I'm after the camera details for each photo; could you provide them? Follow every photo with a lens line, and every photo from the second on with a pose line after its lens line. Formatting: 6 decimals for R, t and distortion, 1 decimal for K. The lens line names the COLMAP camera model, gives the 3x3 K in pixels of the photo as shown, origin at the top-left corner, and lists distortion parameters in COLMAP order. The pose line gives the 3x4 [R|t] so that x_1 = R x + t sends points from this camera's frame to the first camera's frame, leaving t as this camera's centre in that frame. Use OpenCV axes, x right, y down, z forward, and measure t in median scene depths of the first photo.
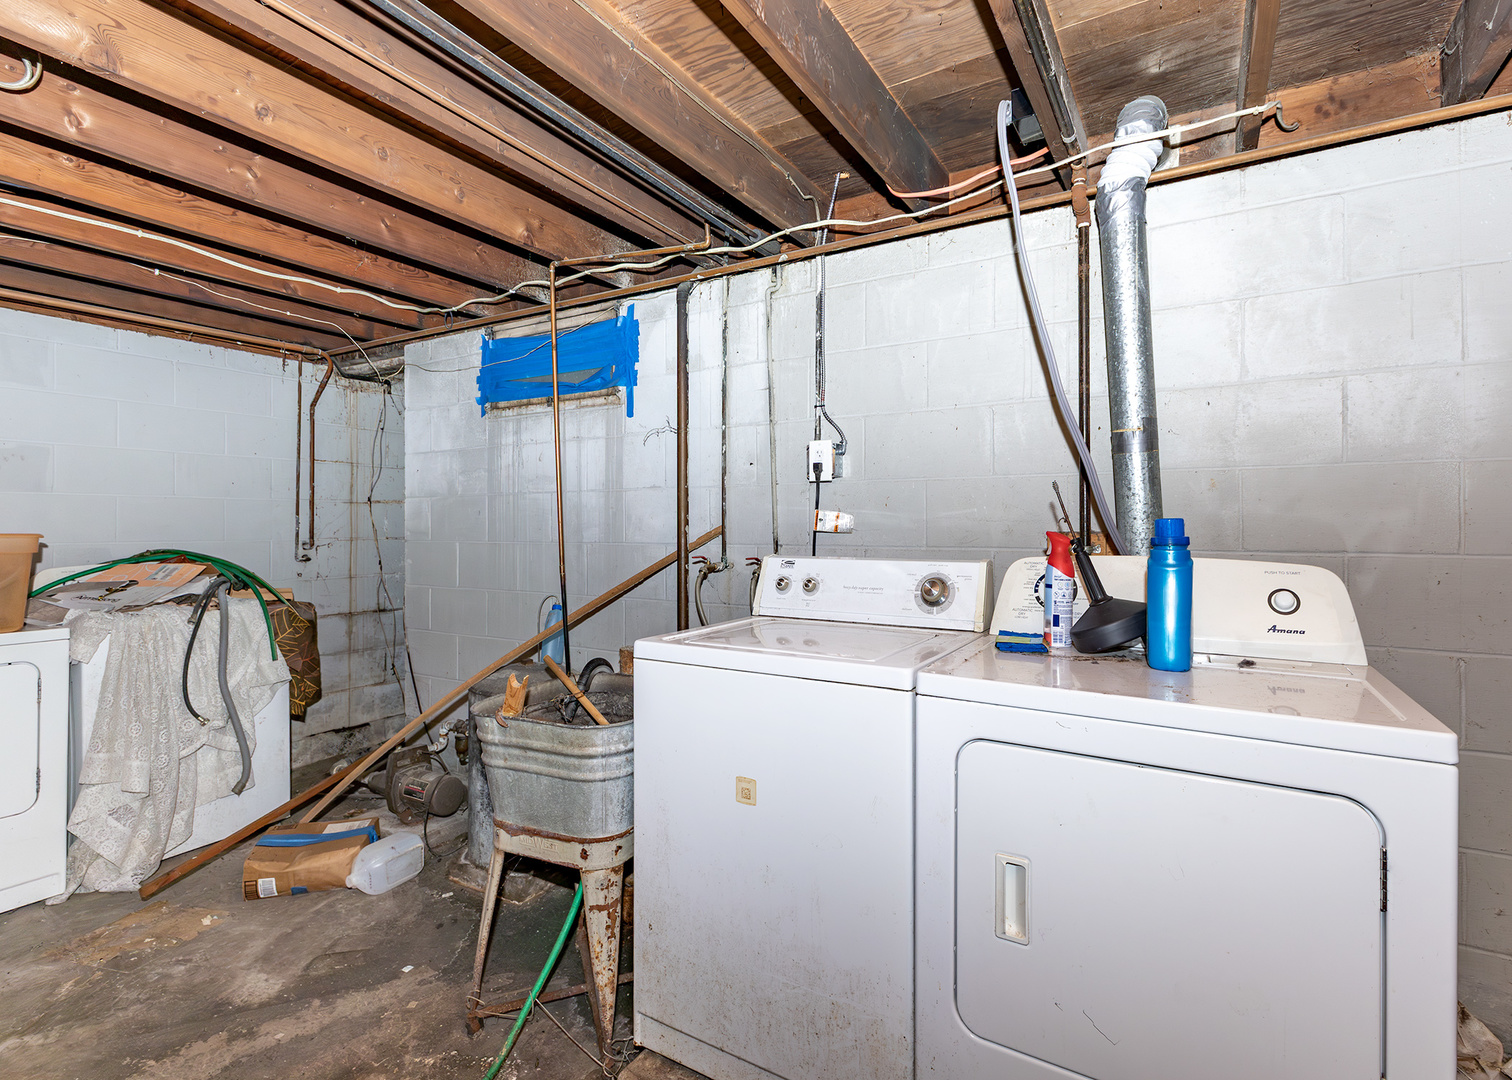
lens RADIAL K [[669.7, 0, 761.0], [0, 669.7, 536.3], [0, 0, 1]] dist [0.002253, 0.000225]
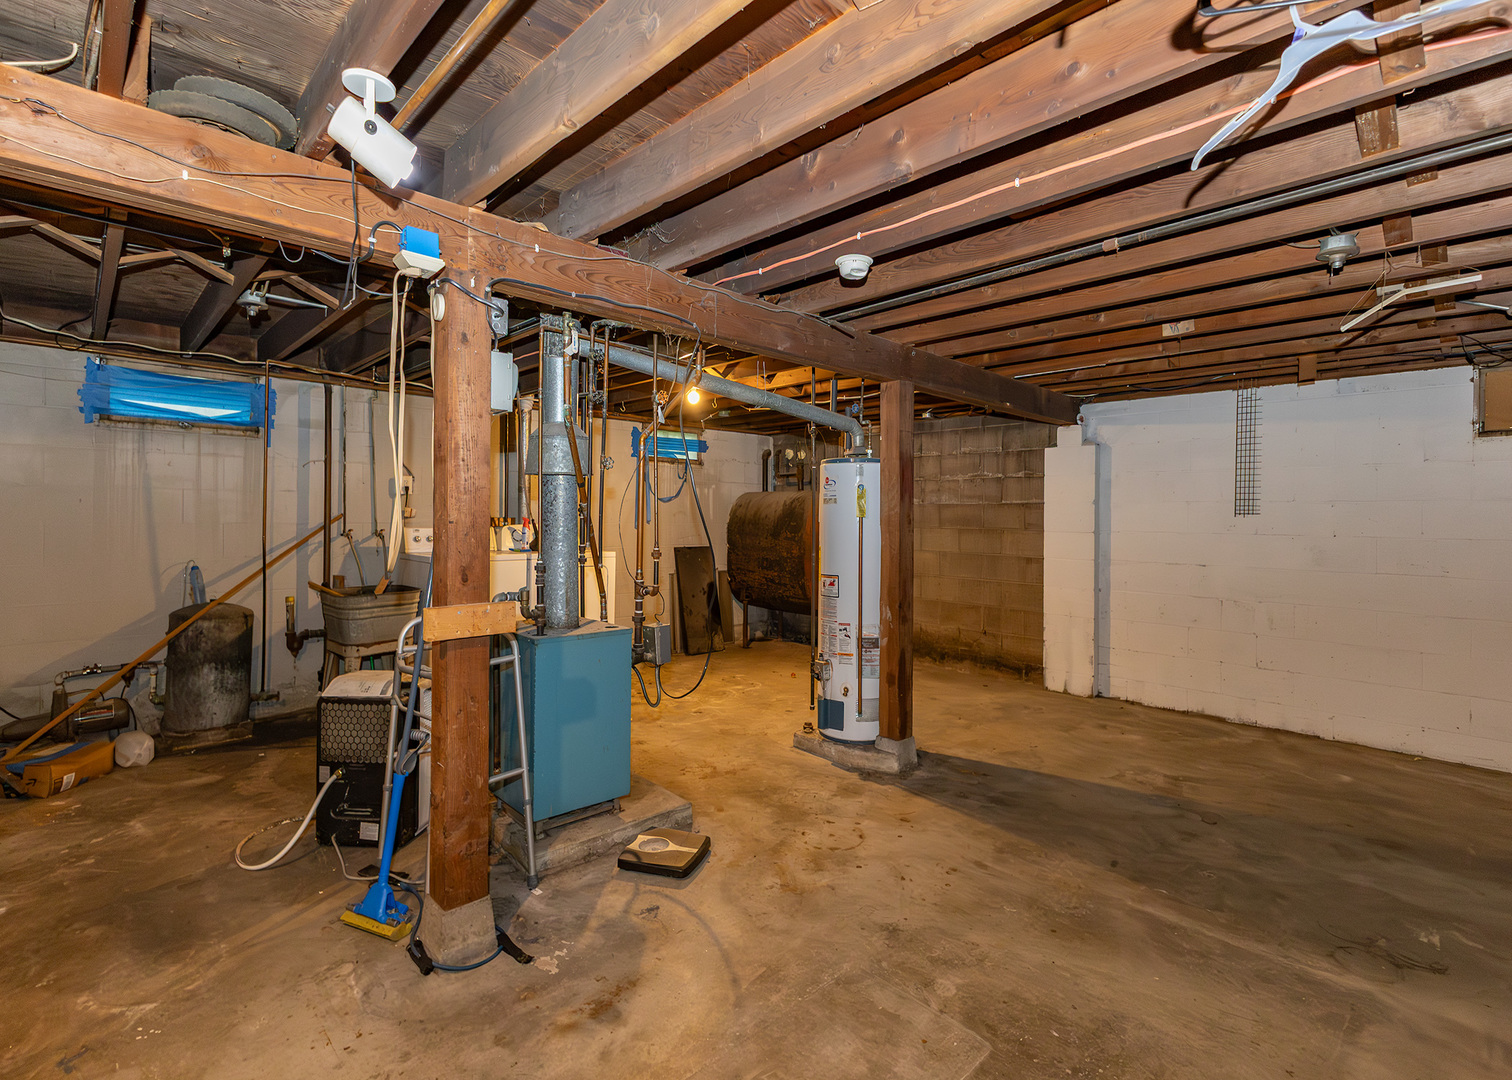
lens RADIAL K [[669.7, 0, 761.0], [0, 669.7, 536.3], [0, 0, 1]] dist [0.002253, 0.000225]
pose [[0.258106, -0.026455, 0.965754, -1.780980], [-0.004313, 0.999584, 0.028534, -0.012286], [-0.966107, -0.011530, 0.257884, -0.729551]]
